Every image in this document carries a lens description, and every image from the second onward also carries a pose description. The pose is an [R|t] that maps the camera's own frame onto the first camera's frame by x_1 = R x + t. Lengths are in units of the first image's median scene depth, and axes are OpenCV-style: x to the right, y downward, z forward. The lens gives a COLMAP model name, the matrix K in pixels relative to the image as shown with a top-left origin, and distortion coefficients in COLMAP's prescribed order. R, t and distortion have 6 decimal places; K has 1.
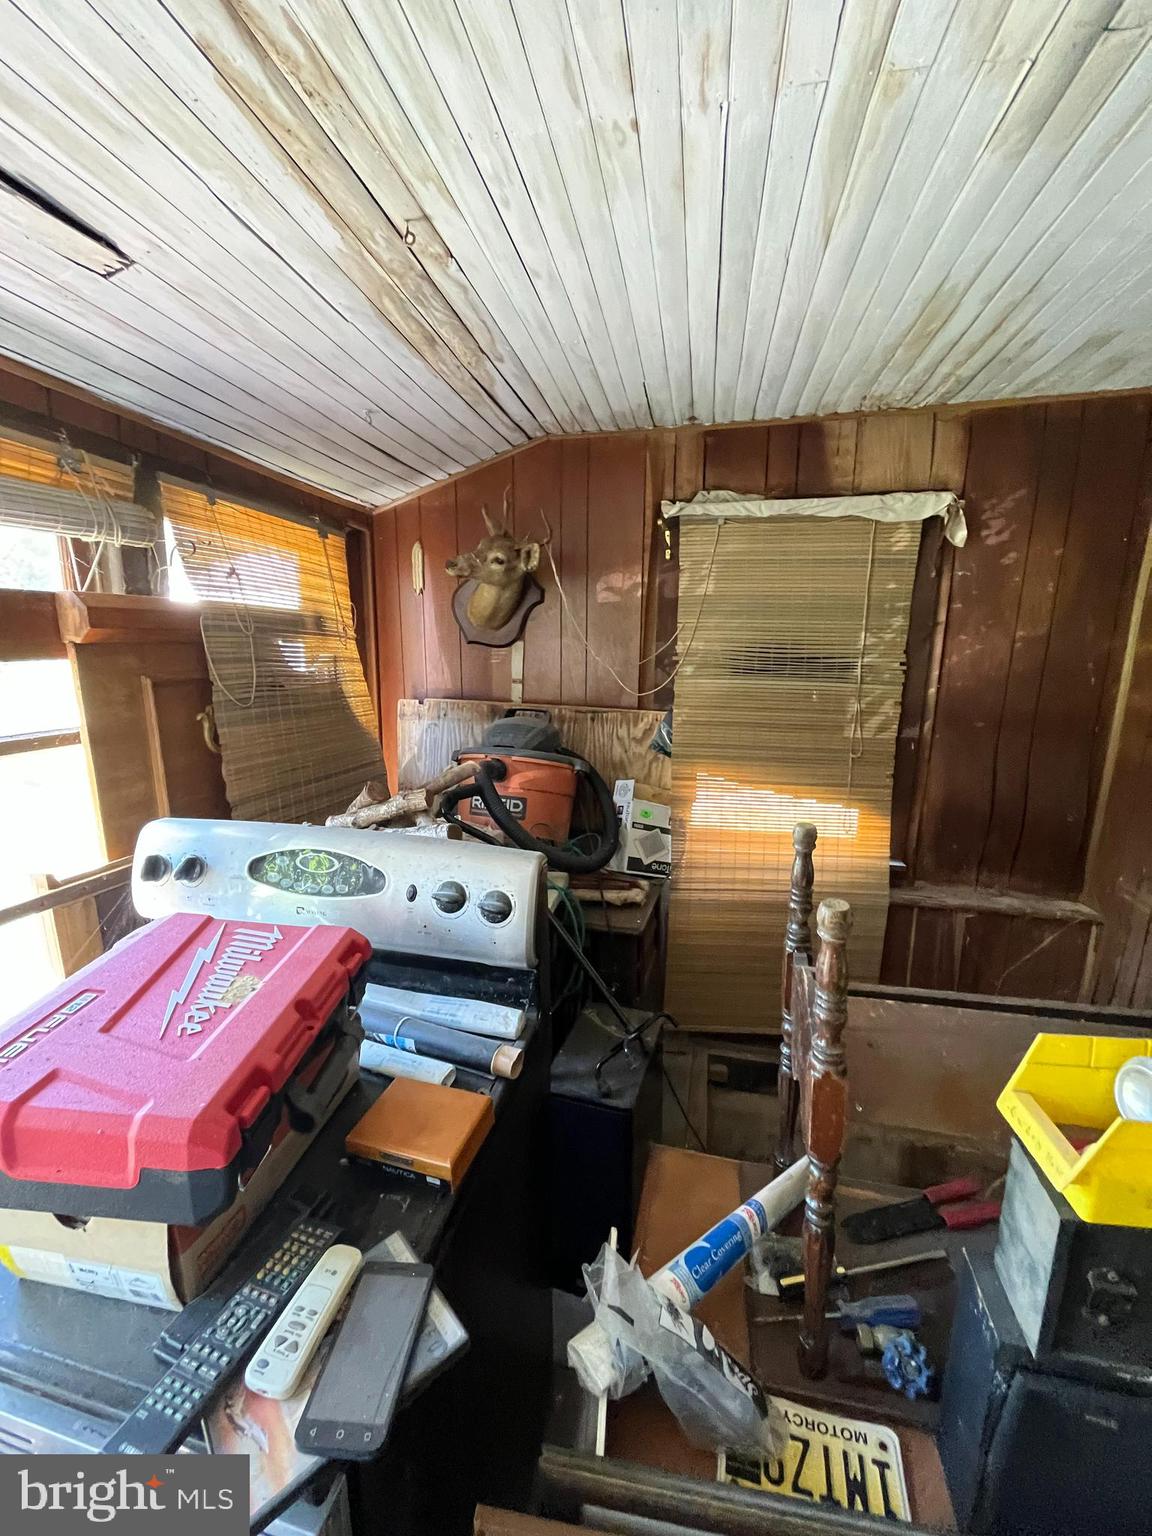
lens RADIAL K [[620.5, 0, 580.6], [0, 620.5, 771.3], [0, 0, 1]] dist [-0.002493, 0.000684]
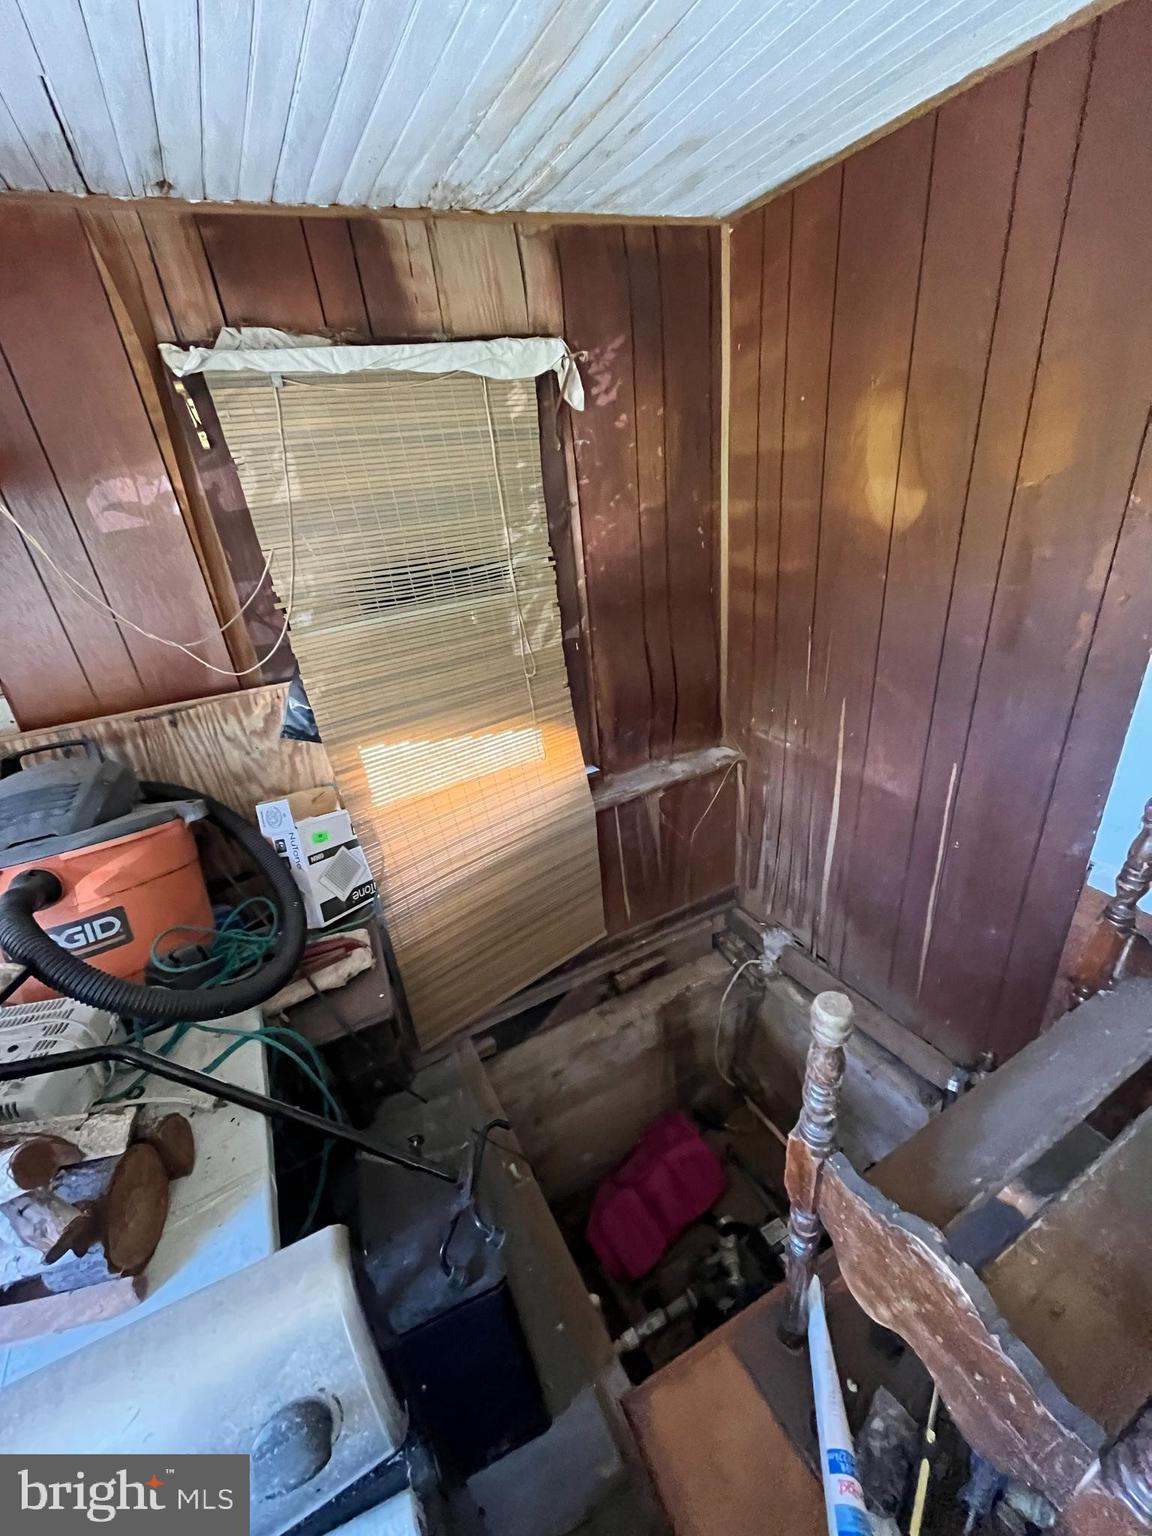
lens RADIAL K [[620.5, 0, 577.1], [0, 620.5, 770.7], [0, 0, 1]] dist [-0.002493, 0.000684]
pose [[0.768955, -0.351658, 0.533896, -0.021112], [0.235709, 0.932237, 0.274546, -0.126902], [-0.594264, -0.085269, 0.799737, 0.259793]]
